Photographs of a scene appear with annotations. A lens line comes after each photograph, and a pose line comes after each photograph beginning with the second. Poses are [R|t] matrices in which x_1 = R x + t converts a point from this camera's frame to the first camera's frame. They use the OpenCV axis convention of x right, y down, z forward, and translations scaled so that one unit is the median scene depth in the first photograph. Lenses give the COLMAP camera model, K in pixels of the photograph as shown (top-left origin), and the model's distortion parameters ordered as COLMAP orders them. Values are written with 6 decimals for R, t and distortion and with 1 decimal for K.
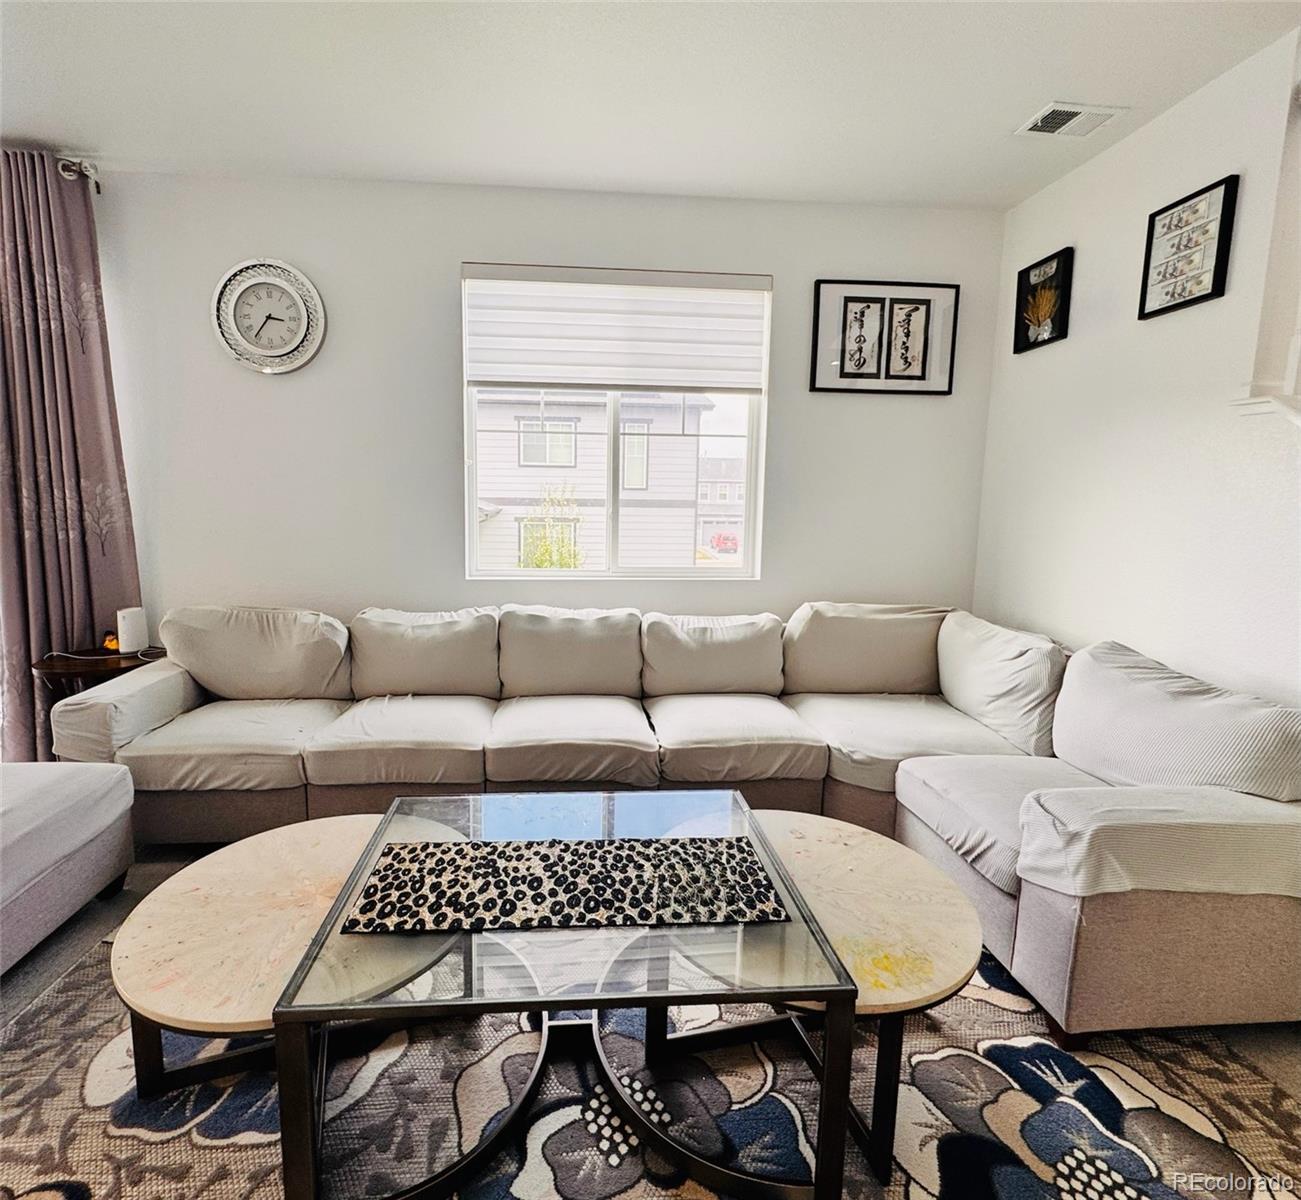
lens RADIAL K [[660.7, 0, 644.8], [0, 660.7, 587.9], [0, 0, 1]] dist [-0.003234, -0.002311]
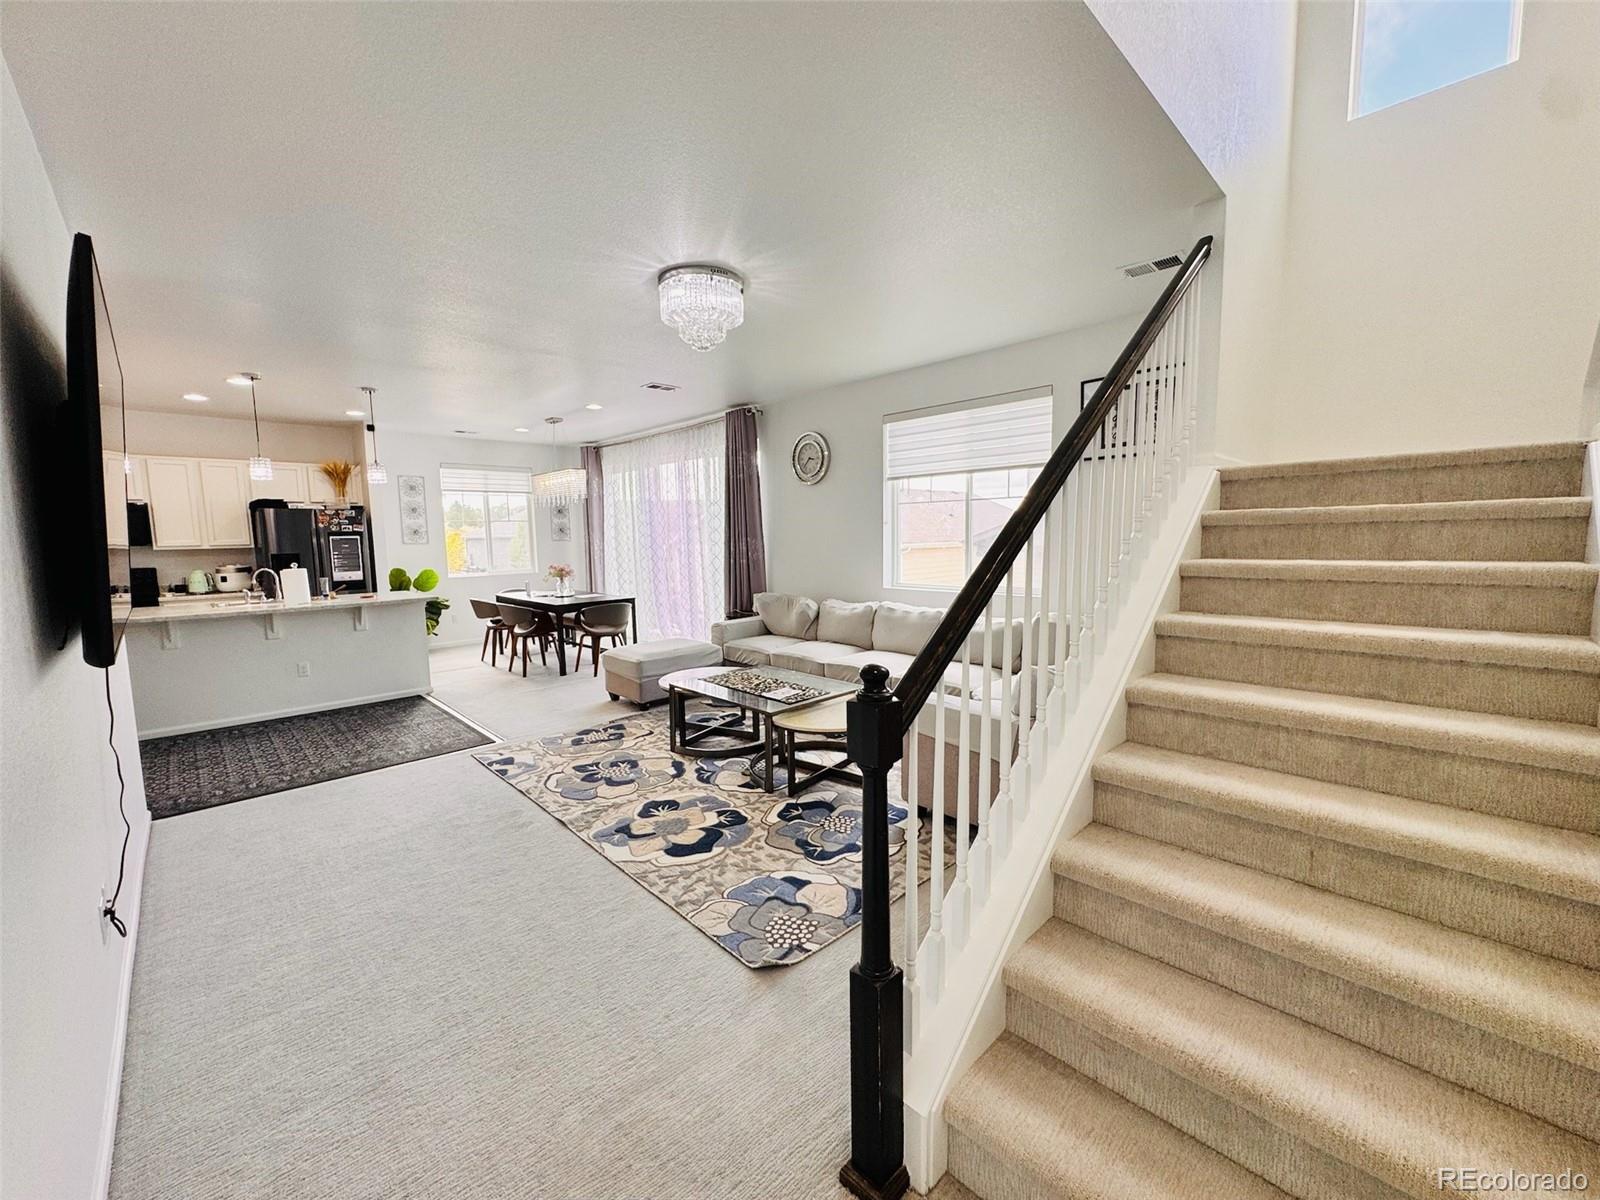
lens RADIAL K [[637.5, 0, 798.3], [0, 637.5, 599.7], [0, 0, 1]] dist [-0.004264, 0.000100]
pose [[0.634850, 0.054846, -0.770687, 0.995972], [-0.073538, 0.997238, 0.010392, 0.020005], [0.769128, 0.050078, 0.637130, -0.299407]]
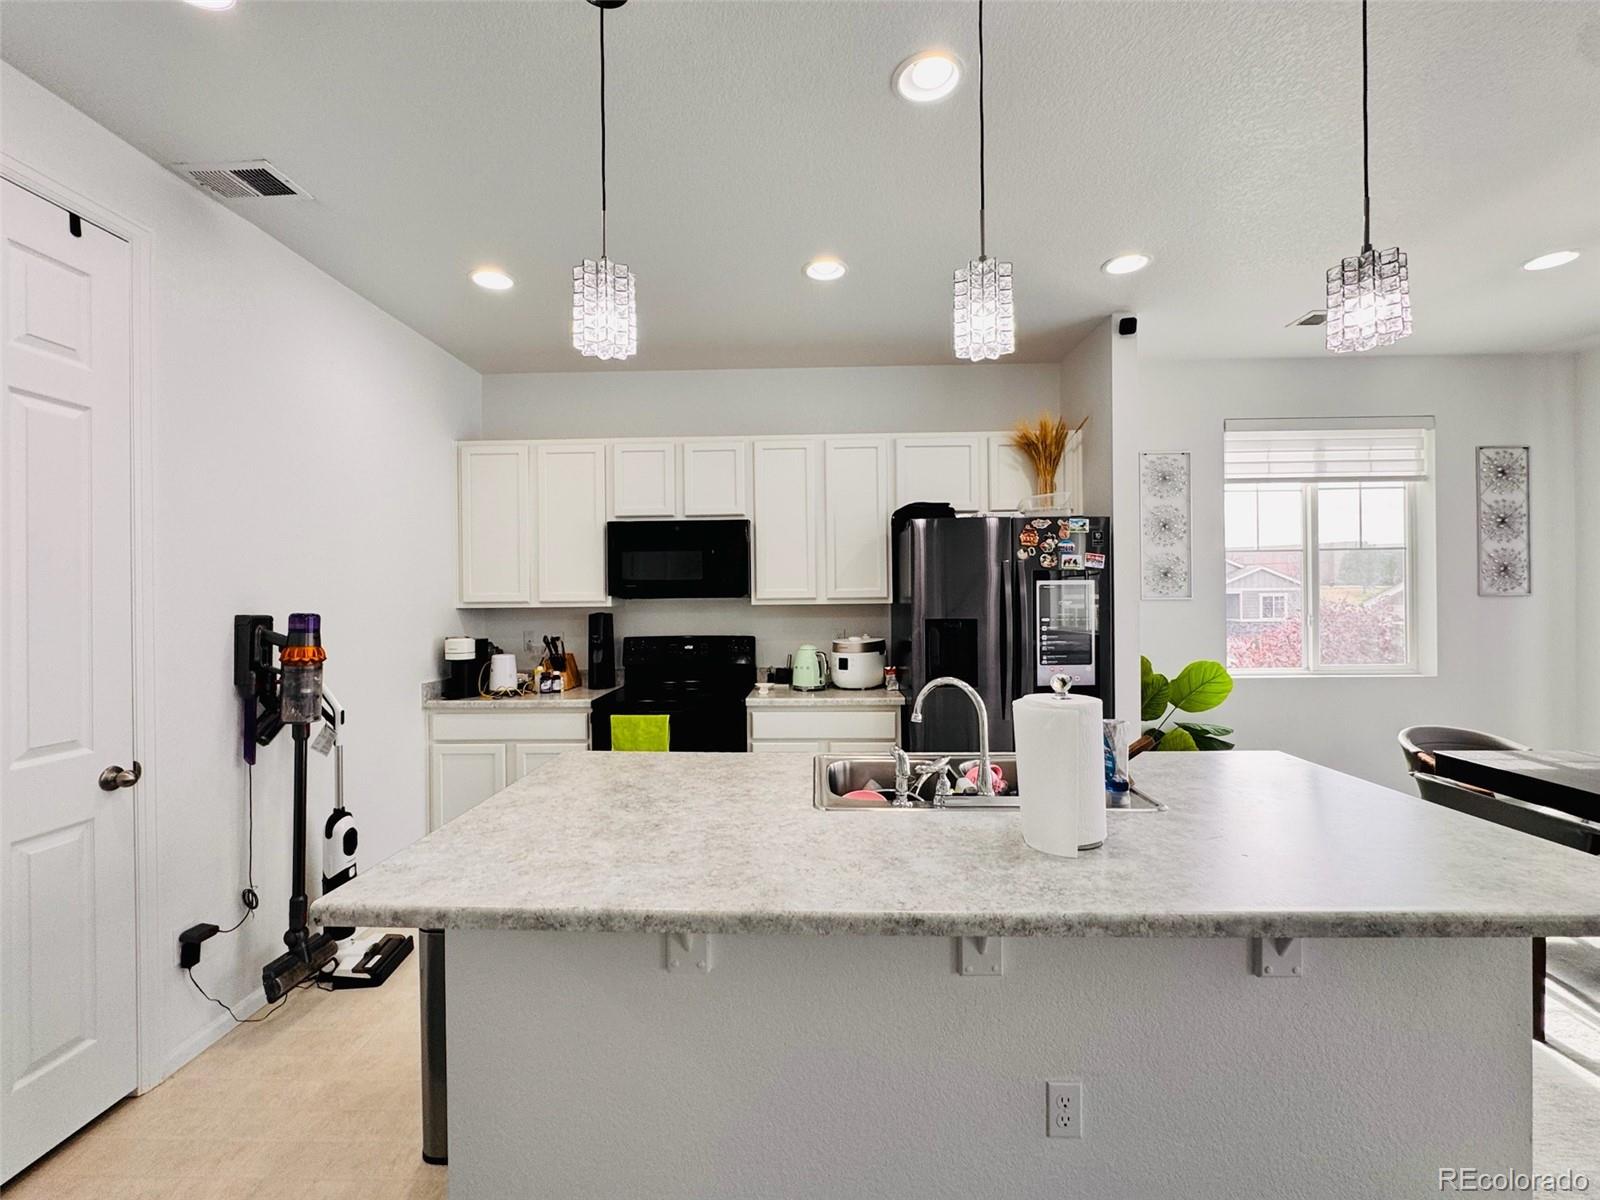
lens RADIAL K [[680.8, 0, 798.1], [0, 680.8, 600.1], [0, 0, 1]] dist [-0.003854, -0.000218]
pose [[-0.110094, -0.005978, -0.993903, -0.745214], [-0.120016, 0.992745, 0.007323, 0.006666], [0.986649, 0.120091, -0.110012, -0.390473]]
